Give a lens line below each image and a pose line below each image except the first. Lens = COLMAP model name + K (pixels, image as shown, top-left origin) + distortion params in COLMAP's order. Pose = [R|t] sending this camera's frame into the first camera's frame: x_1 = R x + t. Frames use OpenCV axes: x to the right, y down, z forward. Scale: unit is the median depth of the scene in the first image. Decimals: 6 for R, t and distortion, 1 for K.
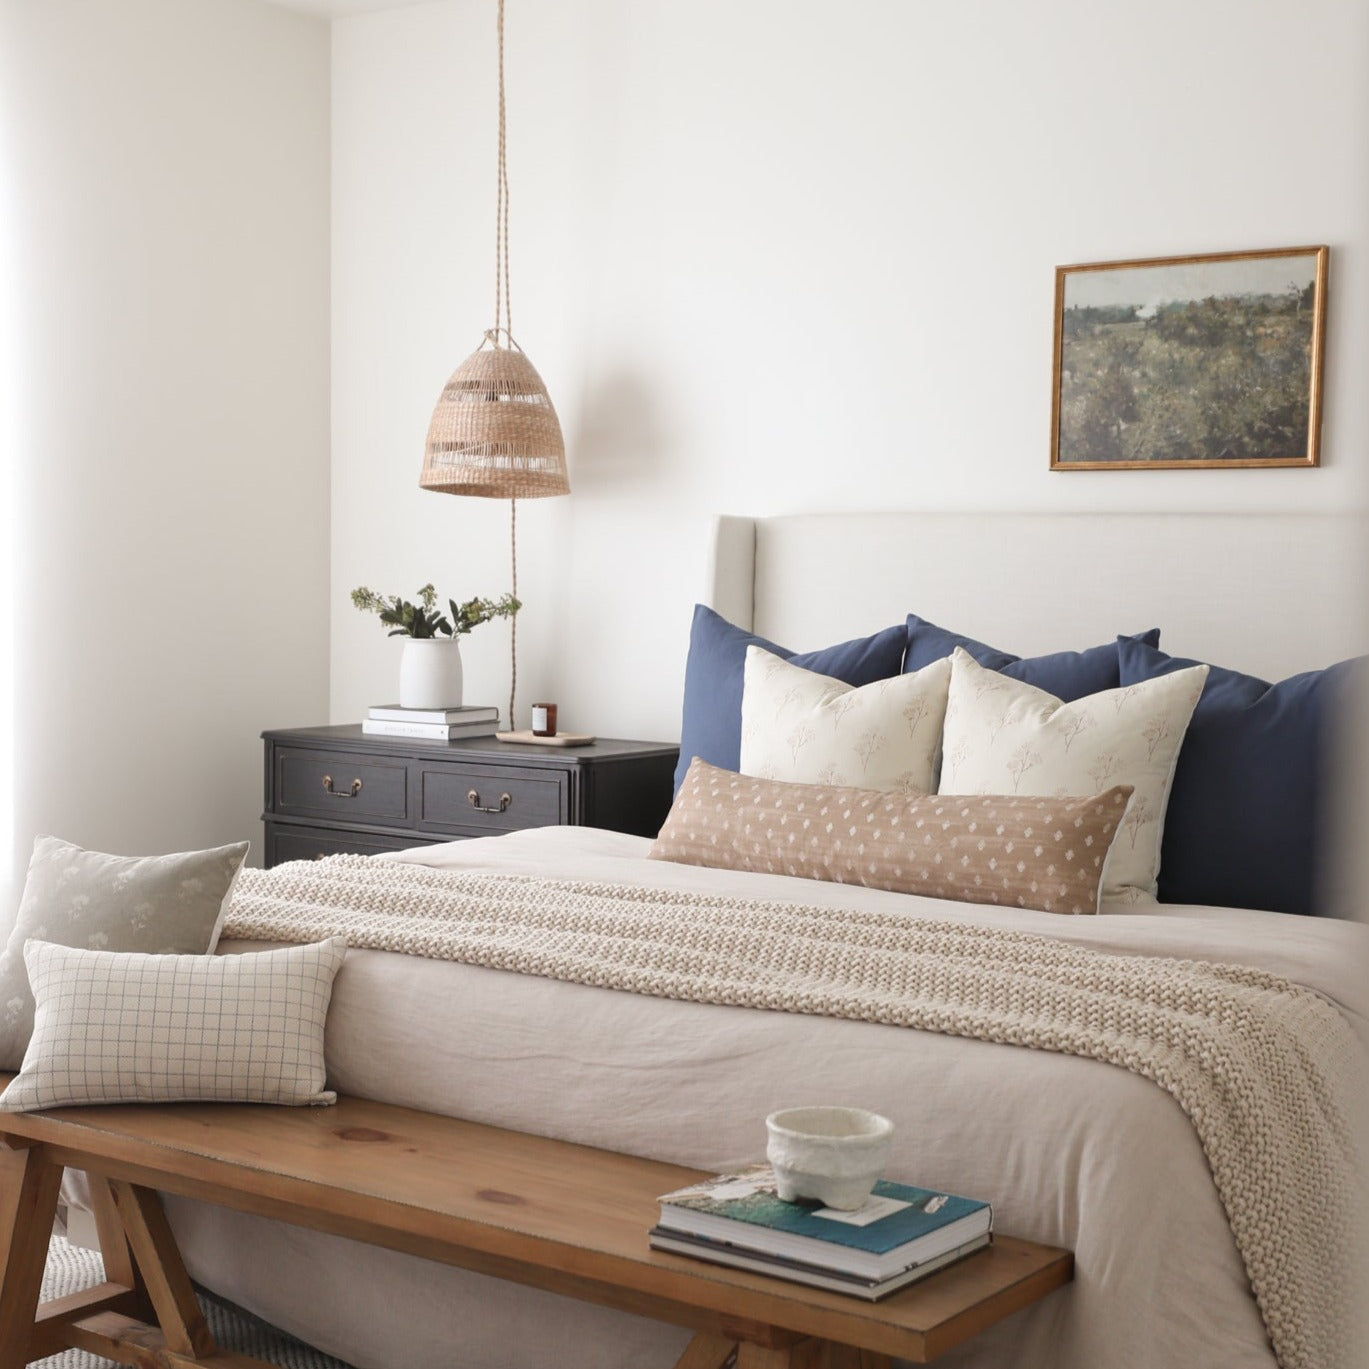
lens RADIAL K [[2278.6, 0, 684.1], [0, 2278.6, 725.1], [0, 0, 1]] dist [0.124877, -0.049521]
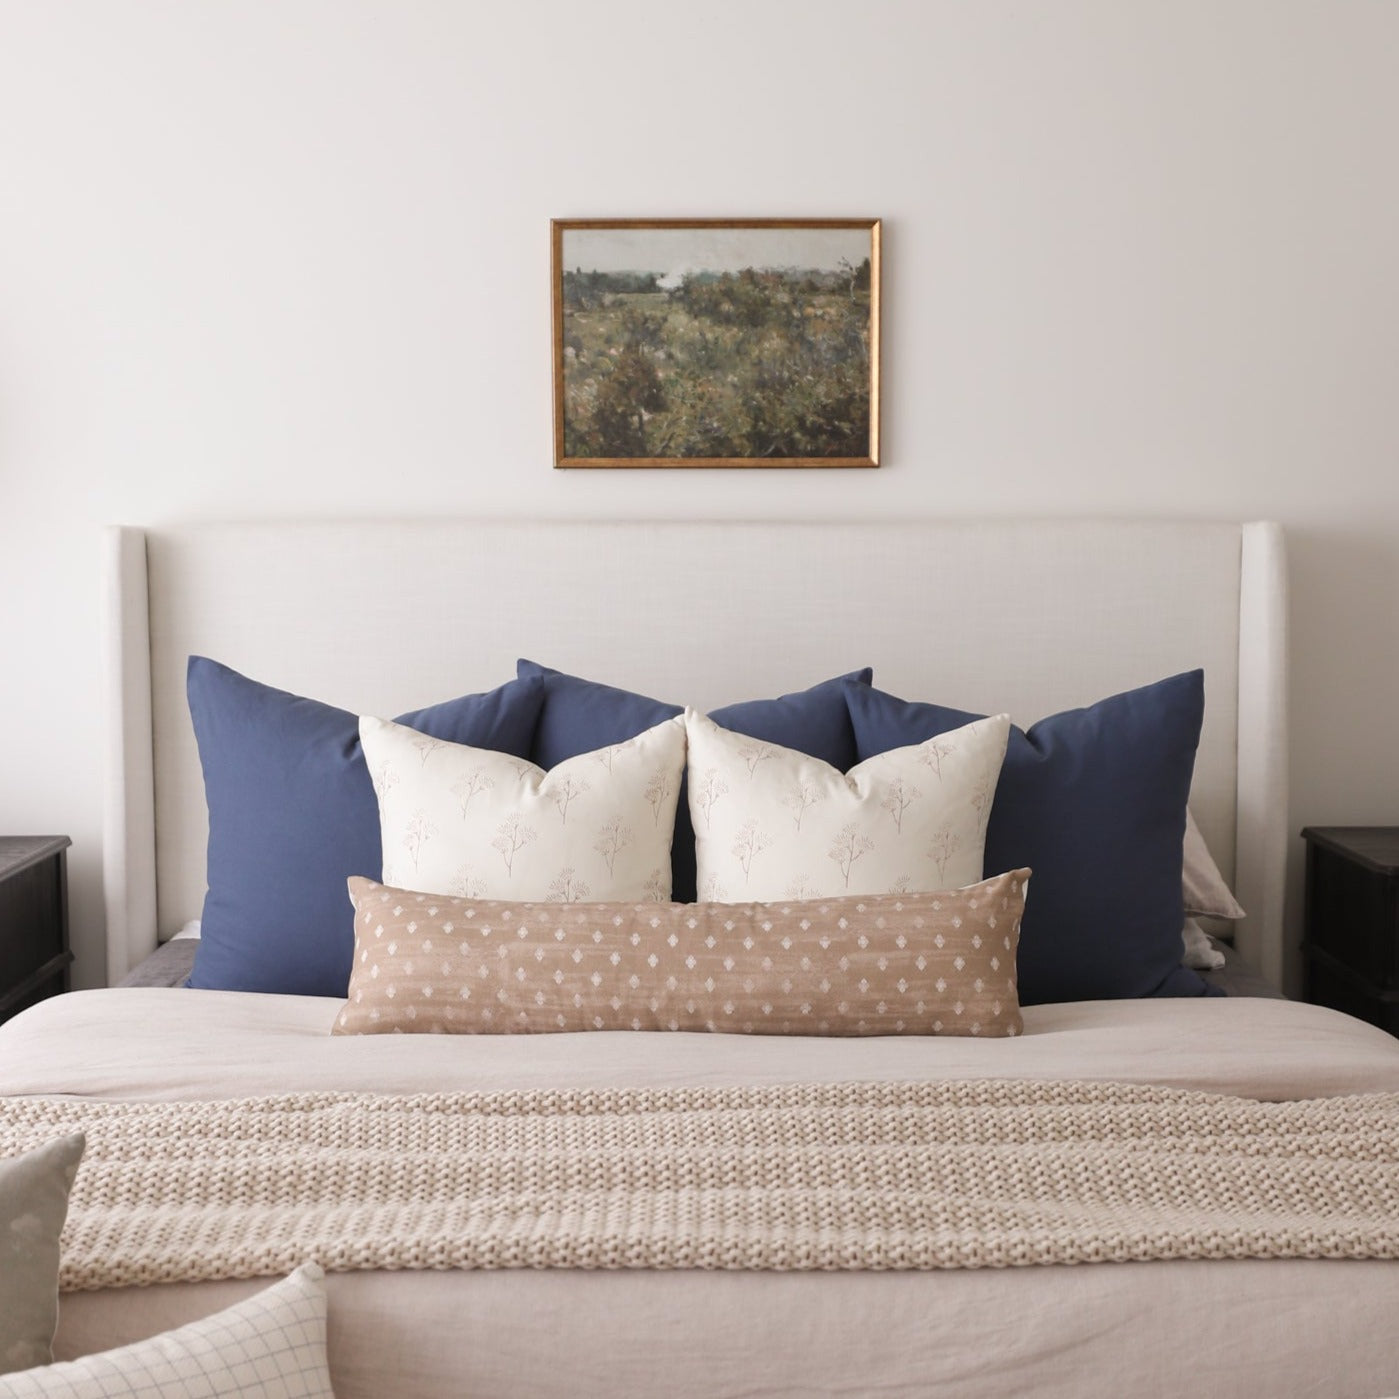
lens RADIAL K [[2352.9, 0, 718.6], [0, 2352.9, 728.2], [0, 0, 1]] dist [0.080449, 0.105511]
pose [[0.800925, -0.075128, 0.594032, -0.314883], [0.058258, 0.997168, 0.047565, -0.056845], [-0.595923, -0.003489, 0.803034, 0.294894]]
